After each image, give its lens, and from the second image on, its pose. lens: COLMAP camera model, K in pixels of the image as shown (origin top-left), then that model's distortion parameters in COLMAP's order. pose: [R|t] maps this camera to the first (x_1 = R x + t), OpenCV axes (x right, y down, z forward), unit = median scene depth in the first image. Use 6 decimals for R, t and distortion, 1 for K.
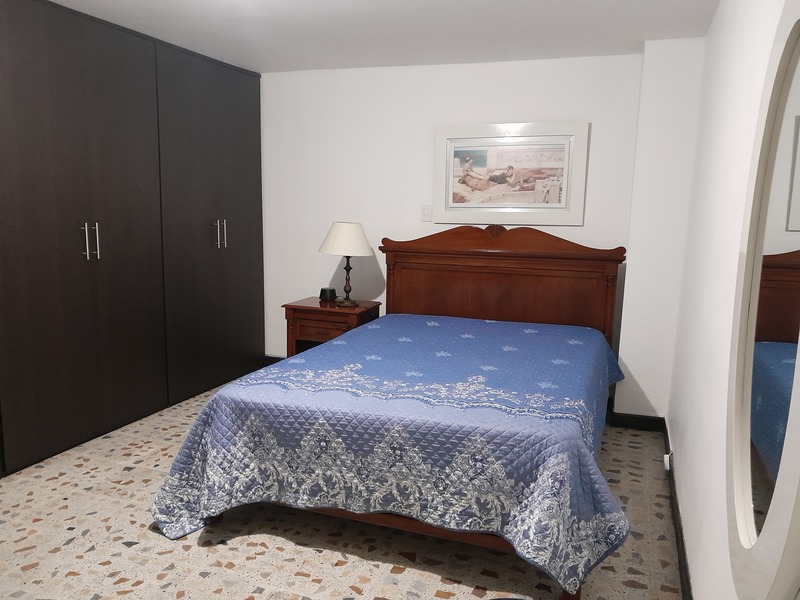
lens RADIAL K [[623.5, 0, 397.6], [0, 623.5, 301.8], [0, 0, 1]] dist [0.092746, -0.124846]
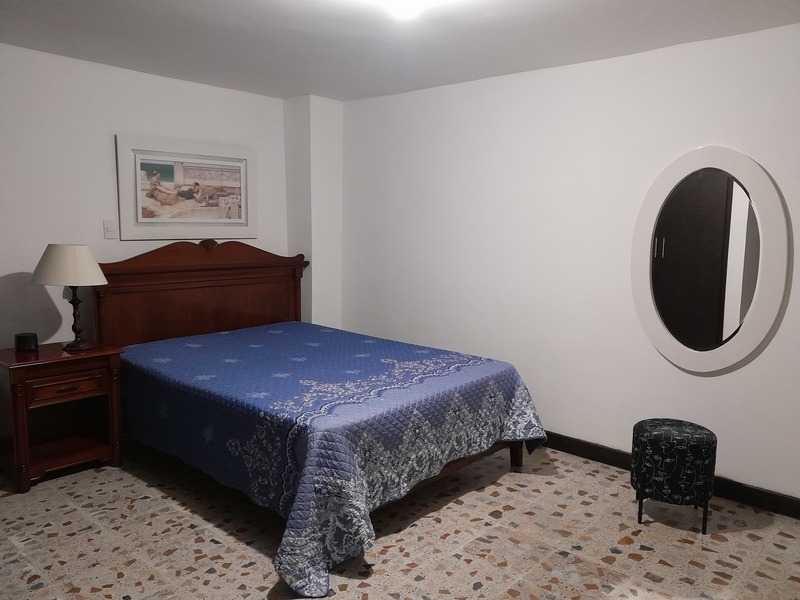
lens RADIAL K [[623.5, 0, 397.6], [0, 623.5, 301.8], [0, 0, 1]] dist [0.092746, -0.124846]
pose [[0.372179, -0.133633, 0.918490, -1.035001], [0.137288, 0.986622, 0.087916, -0.106254], [-0.917951, 0.093377, 0.385547, 0.488860]]
